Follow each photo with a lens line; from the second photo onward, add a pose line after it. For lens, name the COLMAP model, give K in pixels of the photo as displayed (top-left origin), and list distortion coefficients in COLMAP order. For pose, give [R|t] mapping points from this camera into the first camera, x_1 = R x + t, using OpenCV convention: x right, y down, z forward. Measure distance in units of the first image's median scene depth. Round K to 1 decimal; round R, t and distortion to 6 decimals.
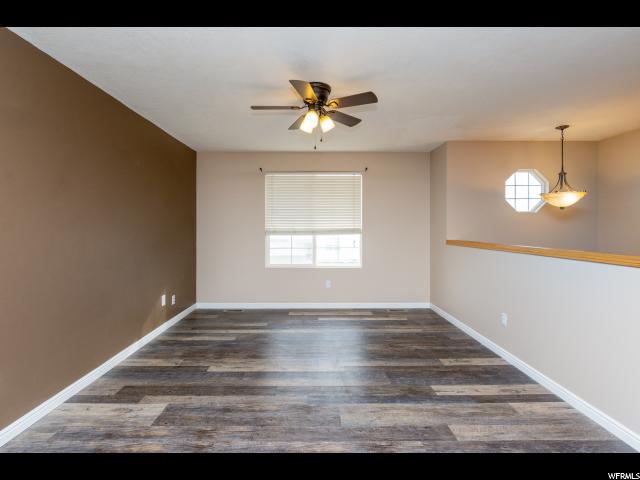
lens RADIAL K [[317.0, 0, 313.2], [0, 317.0, 227.8], [0, 0, 1]] dist [-0.009982, -0.000311]
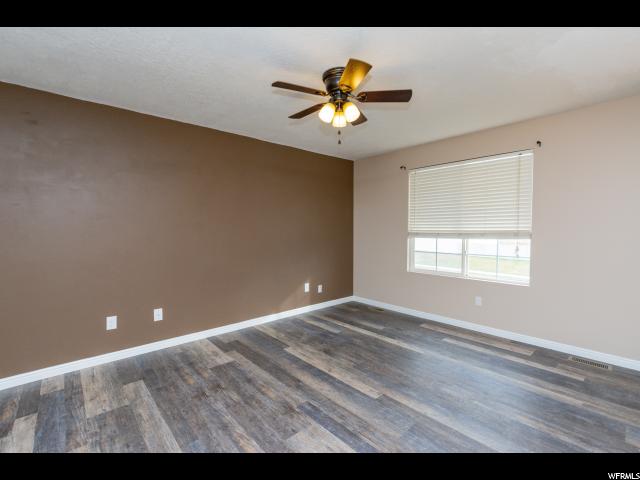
lens RADIAL K [[294.3, 0, 316.3], [0, 294.3, 241.7], [0, 0, 1]] dist [-0.013982, -0.001689]
pose [[0.644118, 0.033673, -0.764185, 0.366083], [0.001320, 0.998980, 0.045132, -0.003748], [0.764925, -0.030079, 0.643417, 0.242464]]
